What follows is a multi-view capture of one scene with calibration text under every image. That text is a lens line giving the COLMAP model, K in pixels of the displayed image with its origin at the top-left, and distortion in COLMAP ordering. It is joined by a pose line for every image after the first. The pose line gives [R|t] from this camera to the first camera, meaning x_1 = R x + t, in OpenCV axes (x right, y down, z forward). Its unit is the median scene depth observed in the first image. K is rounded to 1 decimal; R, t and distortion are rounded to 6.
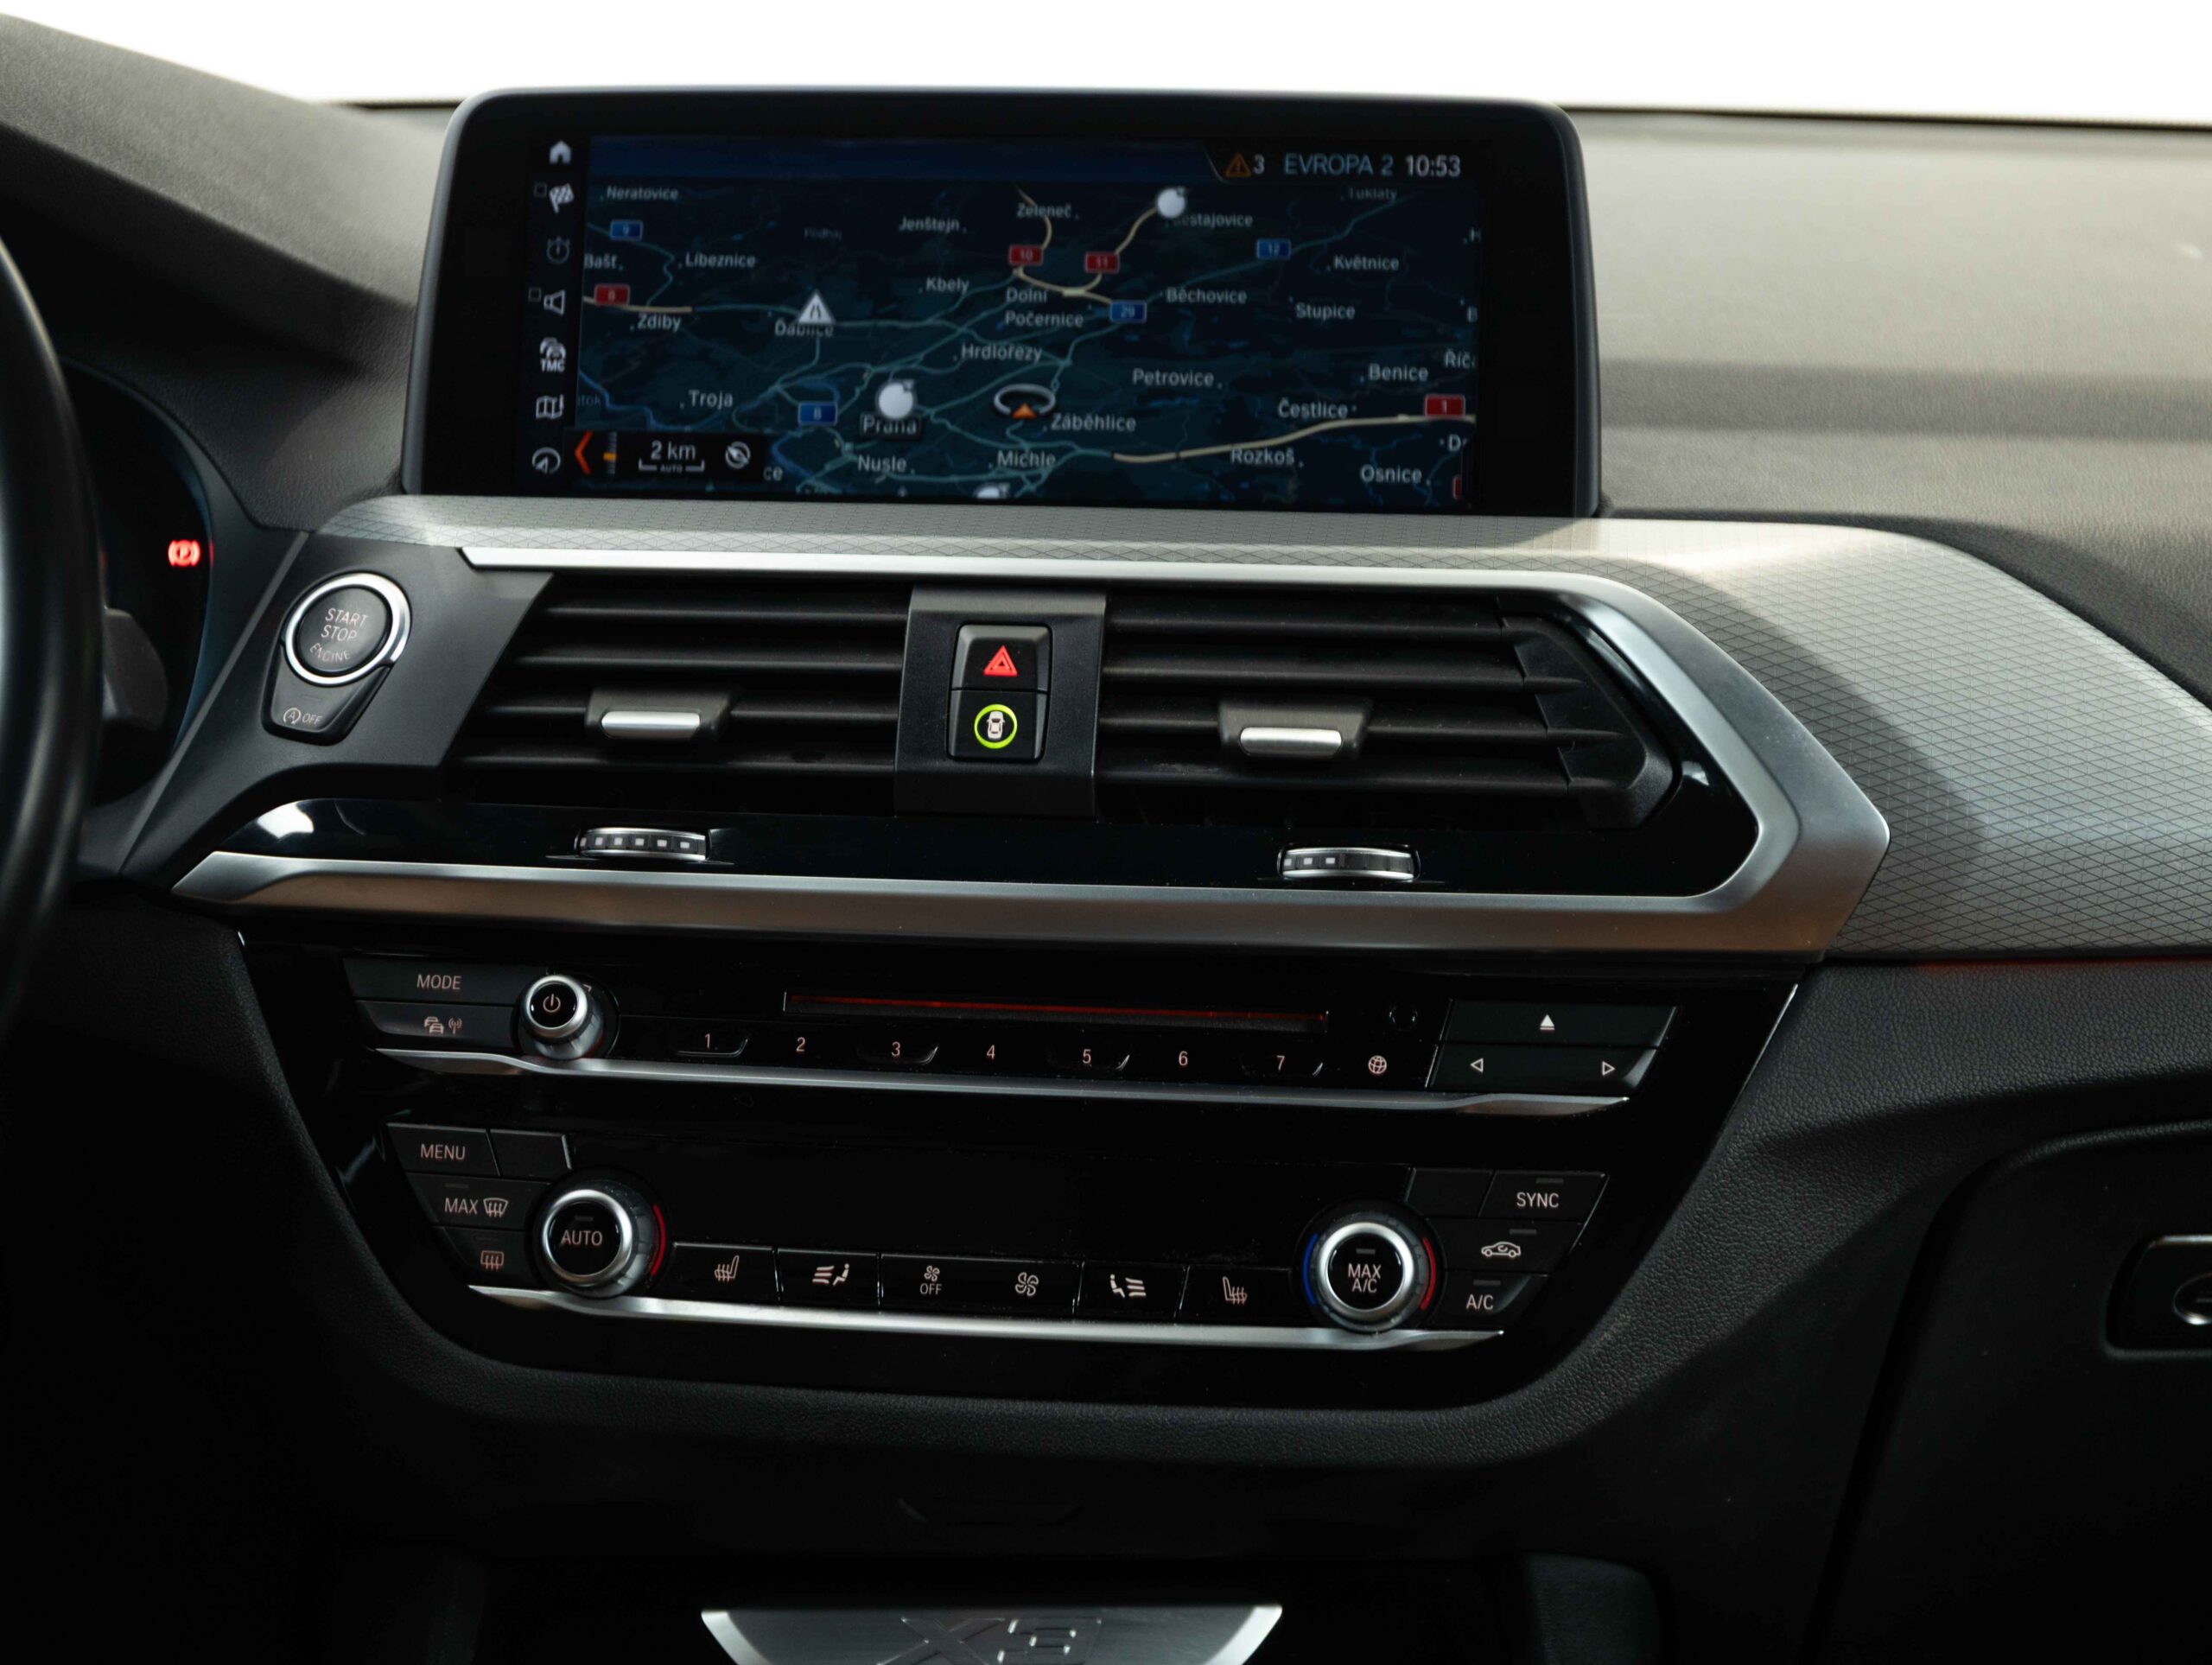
lens RADIAL K [[4624.9, 0, 1106.0], [0, 4624.9, 832.5], [0, 0, 1]] dist [-0.083779, 0.574127]
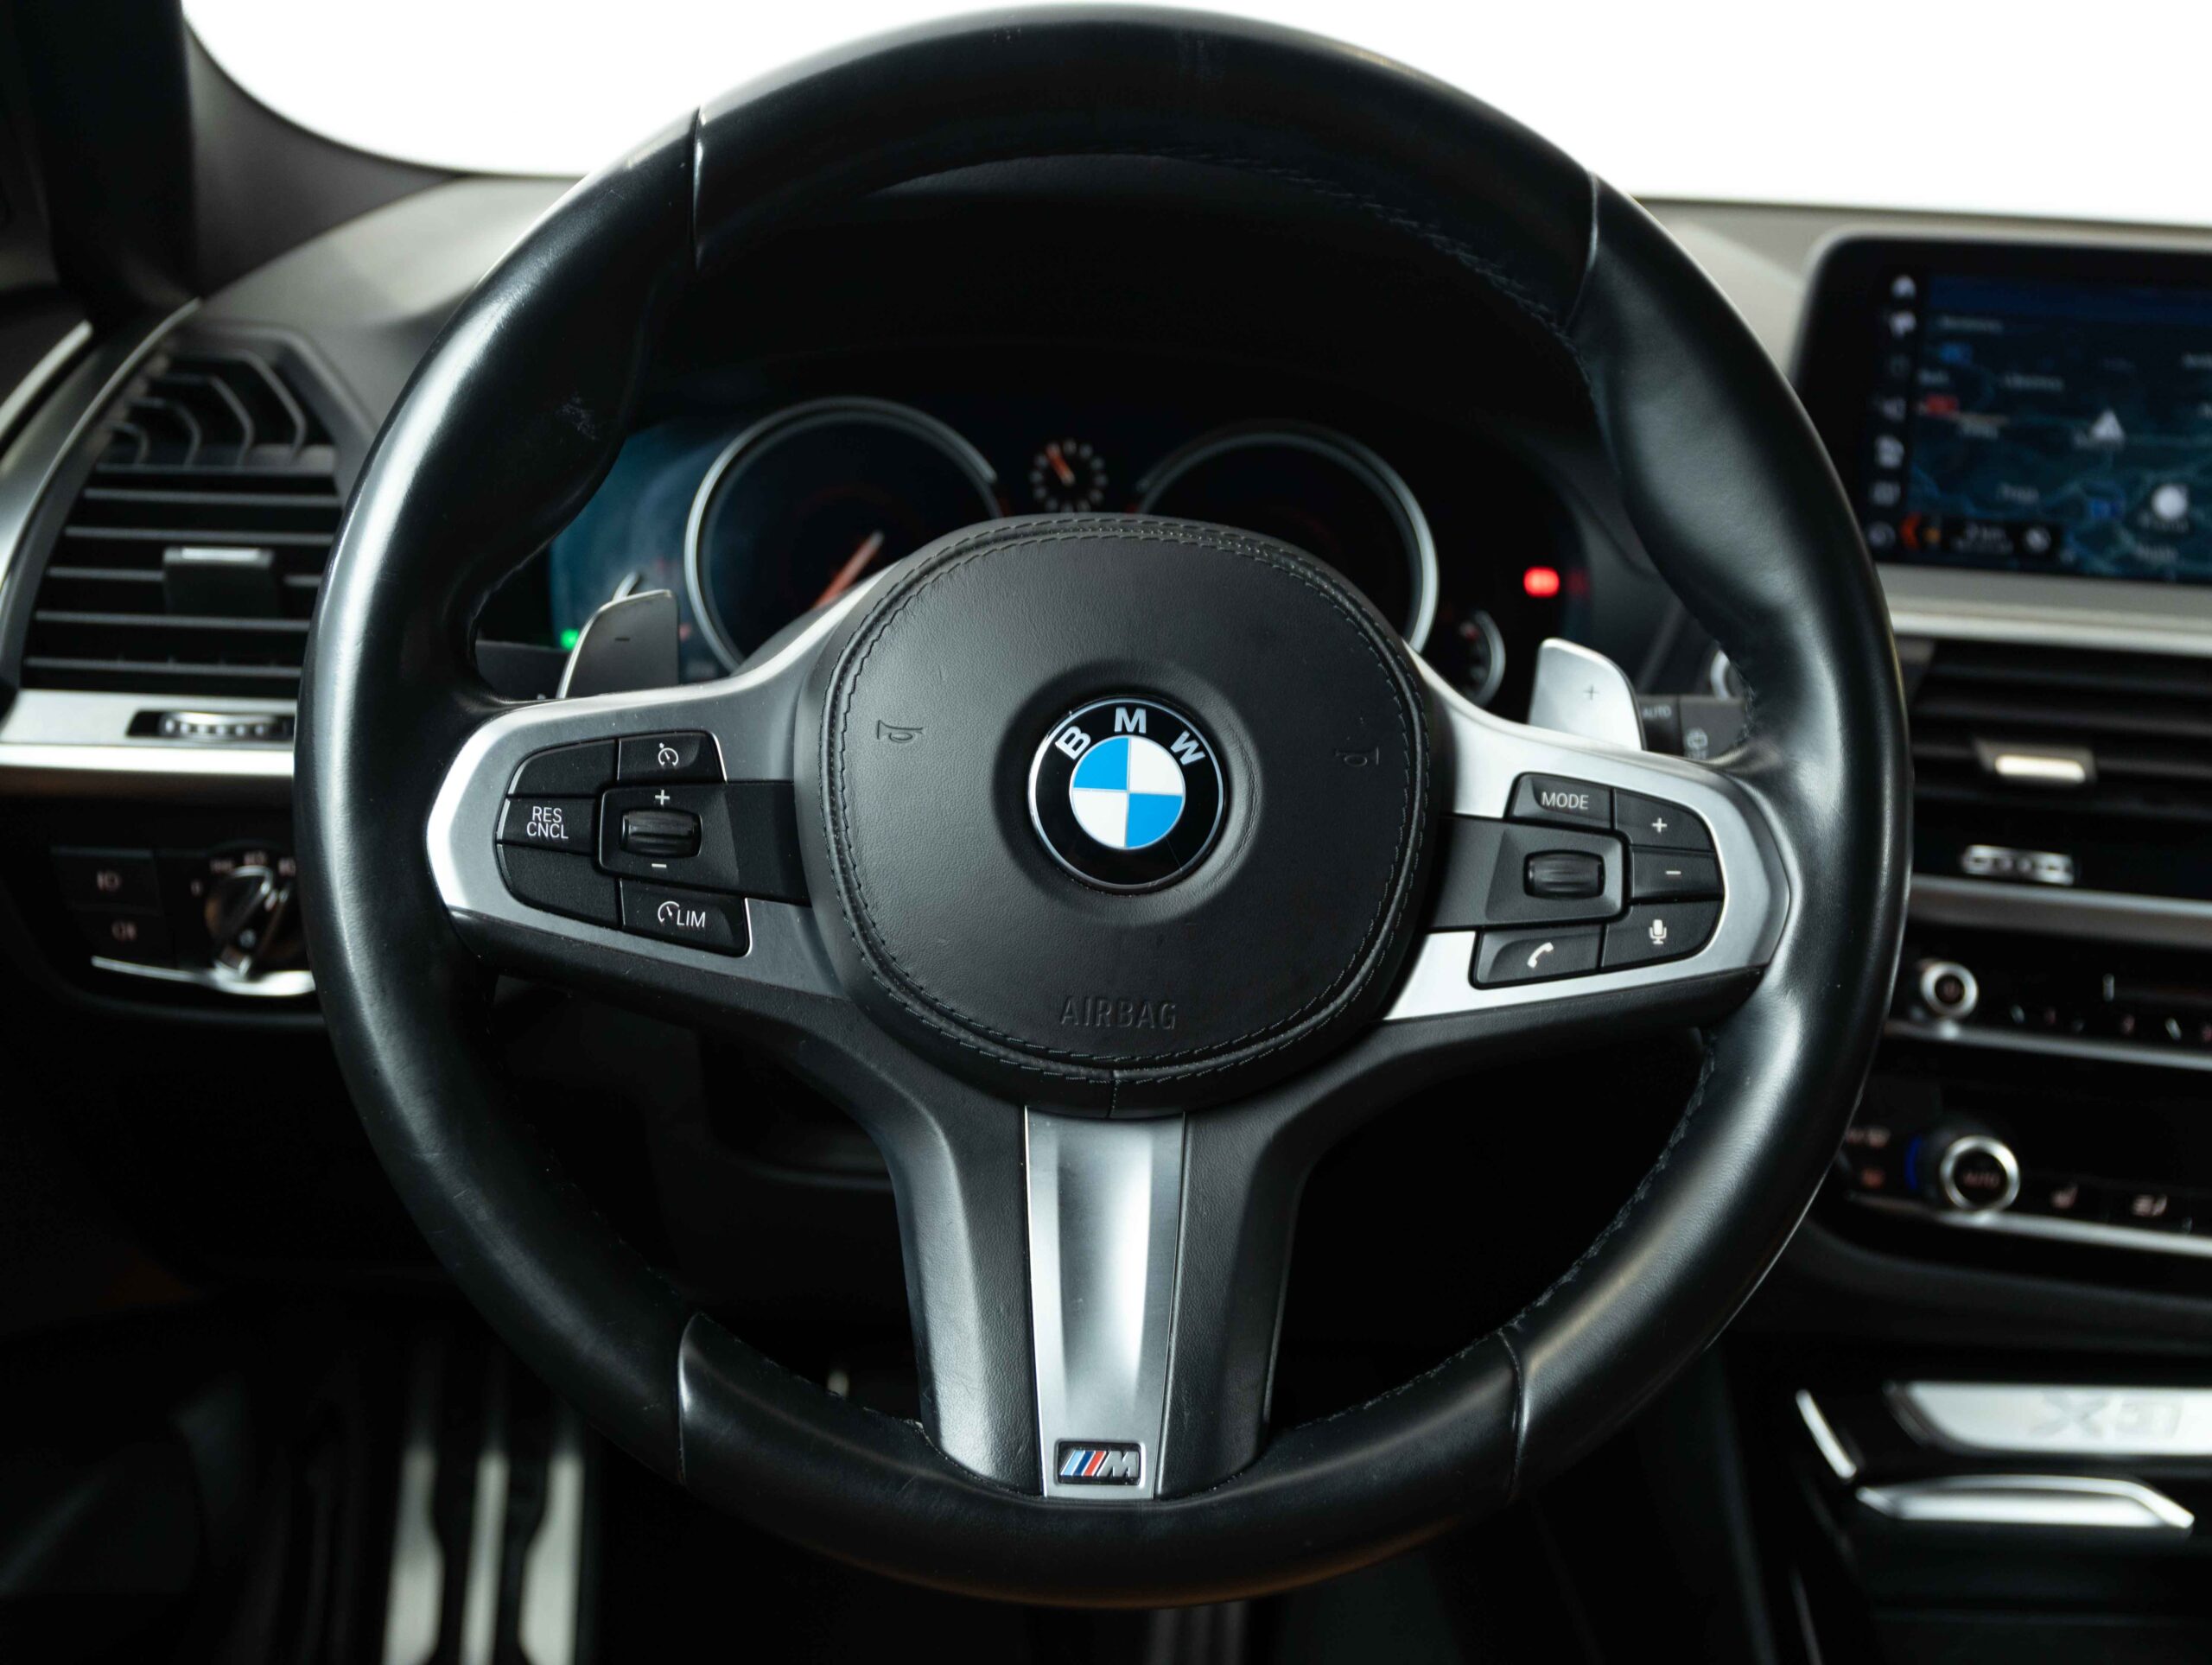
lens RADIAL K [[2353.3, 0, 1106.0], [0, 2353.3, 832.5], [0, 0, 1]] dist [0.020617, 0.012624]
pose [[0.998543, 0.040562, 0.035579, -0.366342], [-0.045306, 0.988446, 0.144645, -0.086668], [-0.029300, -0.146046, 0.988844, 0.359066]]
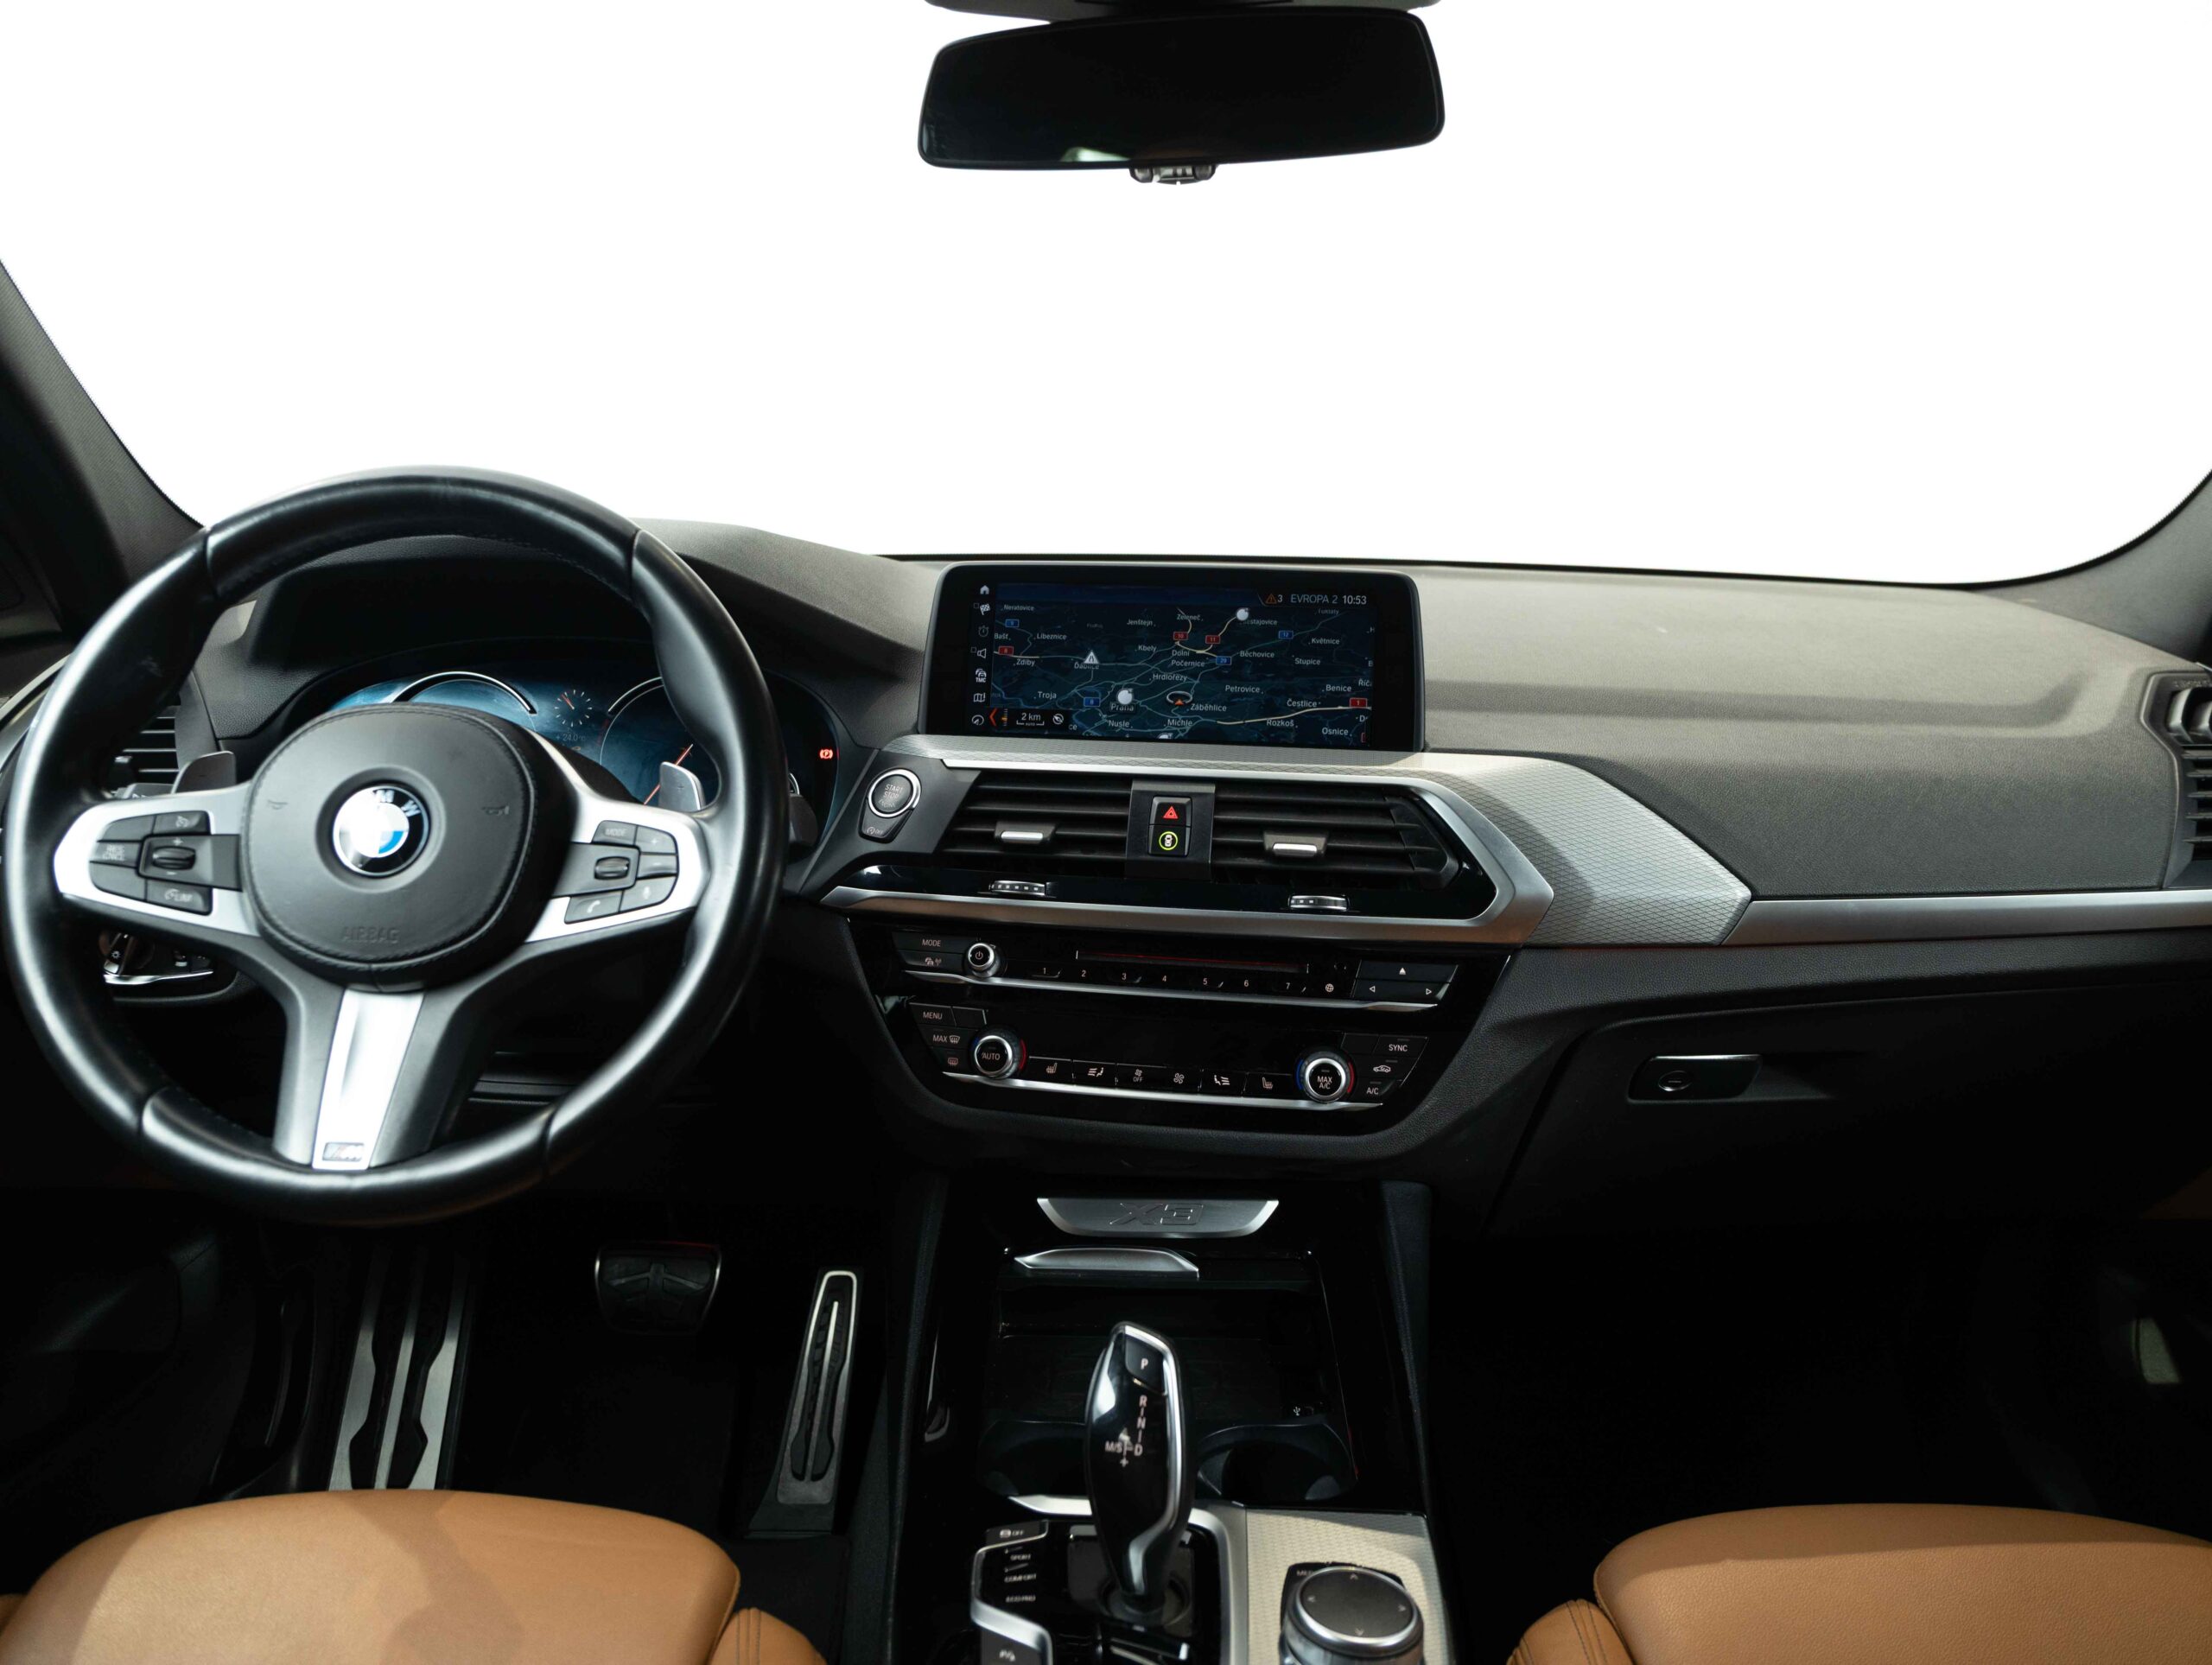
lens RADIAL K [[1652.0, 0, 1106.0], [0, 1652.0, 832.5], [0, 0, 1]] dist [-0.008595, -0.006605]
pose [[0.999356, 0.012775, -0.033541, -0.026553], [-0.011787, 0.999495, 0.029498, -0.049987], [0.033901, -0.029084, 0.999002, 0.153641]]
